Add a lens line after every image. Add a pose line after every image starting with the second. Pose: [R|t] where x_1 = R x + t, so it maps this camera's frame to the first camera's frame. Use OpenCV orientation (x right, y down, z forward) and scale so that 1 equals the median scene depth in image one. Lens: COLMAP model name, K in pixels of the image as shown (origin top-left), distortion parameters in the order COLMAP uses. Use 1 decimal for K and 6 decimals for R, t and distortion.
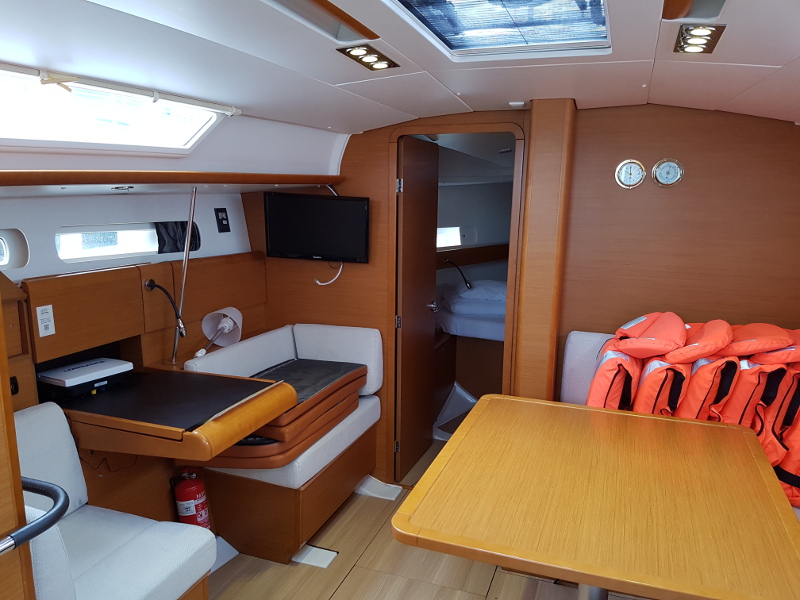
lens RADIAL K [[613.3, 0, 396.1], [0, 613.3, 314.4], [0, 0, 1]] dist [0.140525, -0.218561]
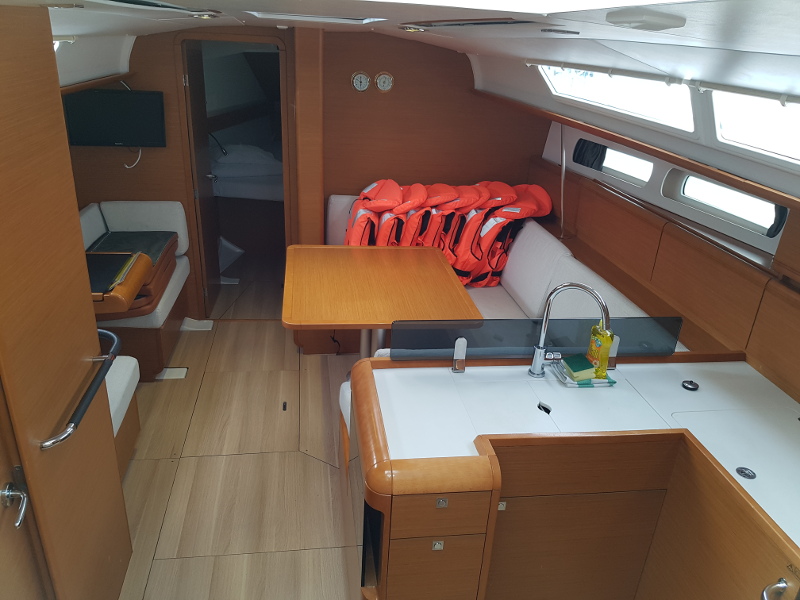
lens RADIAL K [[613.3, 0, 396.1], [0, 613.3, 314.4], [0, 0, 1]] dist [0.140525, -0.218561]
pose [[0.888545, -0.161020, 0.429604, -0.299544], [0.046713, 0.963274, 0.264427, -0.095753], [-0.456405, -0.214887, 0.863434, -0.459647]]
